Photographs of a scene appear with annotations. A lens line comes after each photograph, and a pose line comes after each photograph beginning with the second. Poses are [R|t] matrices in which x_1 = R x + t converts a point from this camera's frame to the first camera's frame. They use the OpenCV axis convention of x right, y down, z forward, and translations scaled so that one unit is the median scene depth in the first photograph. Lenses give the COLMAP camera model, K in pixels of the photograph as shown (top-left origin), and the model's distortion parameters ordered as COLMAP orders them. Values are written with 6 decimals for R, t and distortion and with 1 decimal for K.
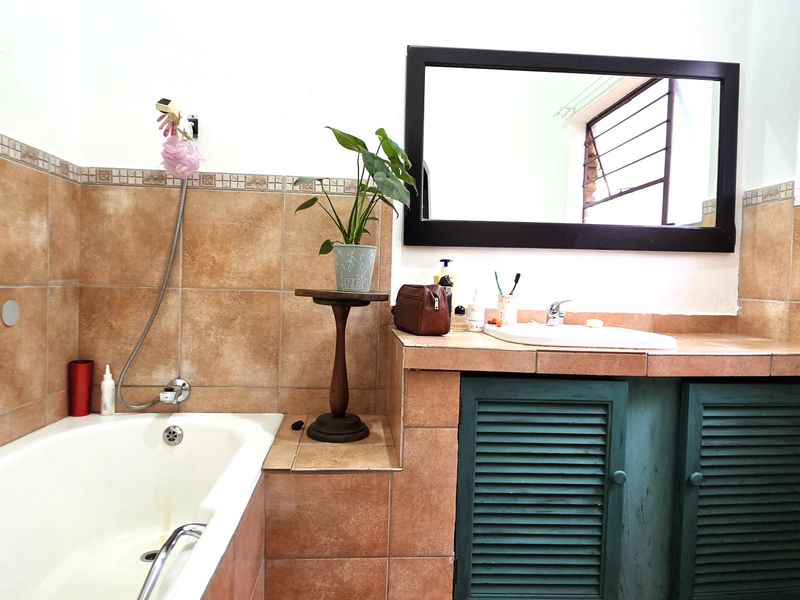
lens RADIAL K [[521.3, 0, 399.3], [0, 521.3, 298.4], [0, 0, 1]] dist [-0.002616, 0.004432]
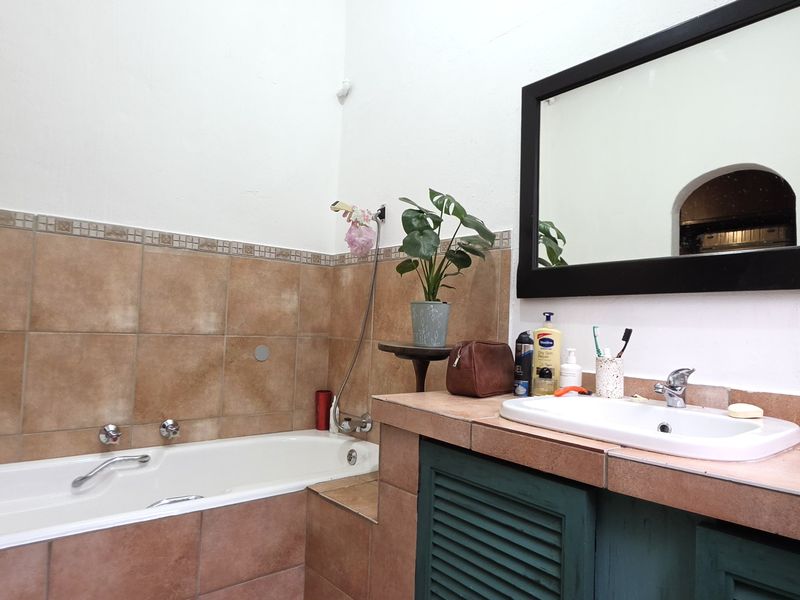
lens RADIAL K [[521.3, 0, 399.6], [0, 521.3, 300.7], [0, 0, 1]] dist [-0.002616, 0.004432]
pose [[0.584958, -0.044566, -0.809839, 0.724354], [-0.044743, 0.995196, -0.087085, -0.009827], [0.809829, 0.087175, 0.580153, 0.350765]]
